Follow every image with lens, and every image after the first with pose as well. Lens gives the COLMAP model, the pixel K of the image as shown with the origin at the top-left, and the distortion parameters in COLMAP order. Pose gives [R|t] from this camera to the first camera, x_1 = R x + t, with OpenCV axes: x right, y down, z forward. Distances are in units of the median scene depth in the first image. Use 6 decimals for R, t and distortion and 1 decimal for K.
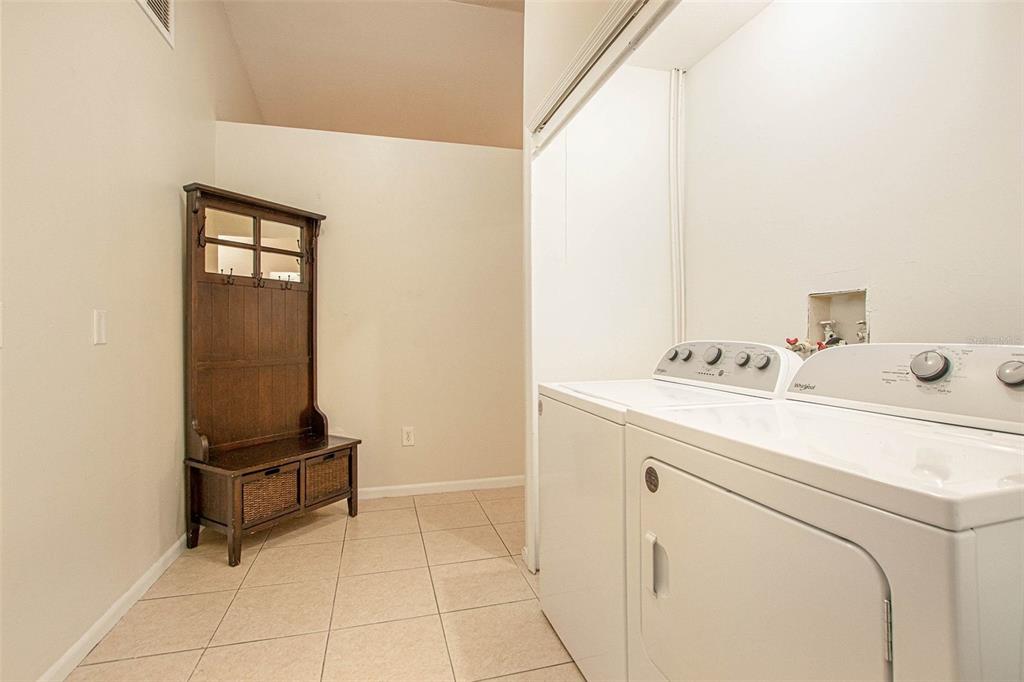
lens RADIAL K [[488.3, 0, 505.2], [0, 488.3, 334.4], [0, 0, 1]] dist [-0.064836, 0.027469]
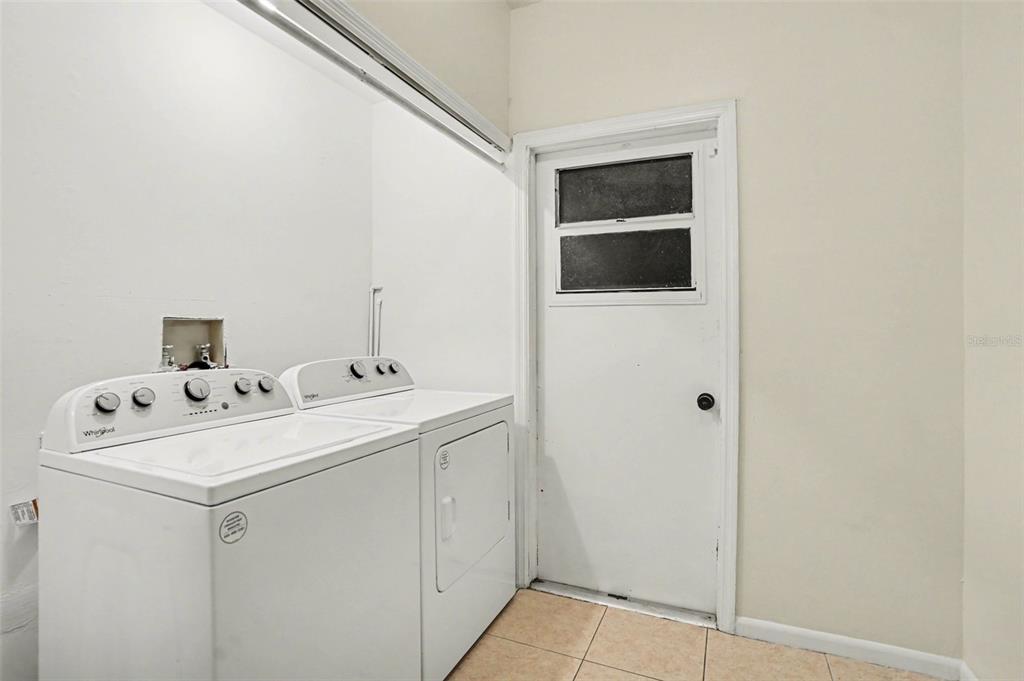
lens RADIAL K [[488.3, 0, 505.2], [0, 488.3, 333.9], [0, 0, 1]] dist [-0.064836, 0.027469]
pose [[-0.770254, 0.011642, 0.637631, -0.499924], [0.014918, 0.999889, -0.000234, -0.048581], [-0.637563, 0.009332, -0.770342, 1.455531]]
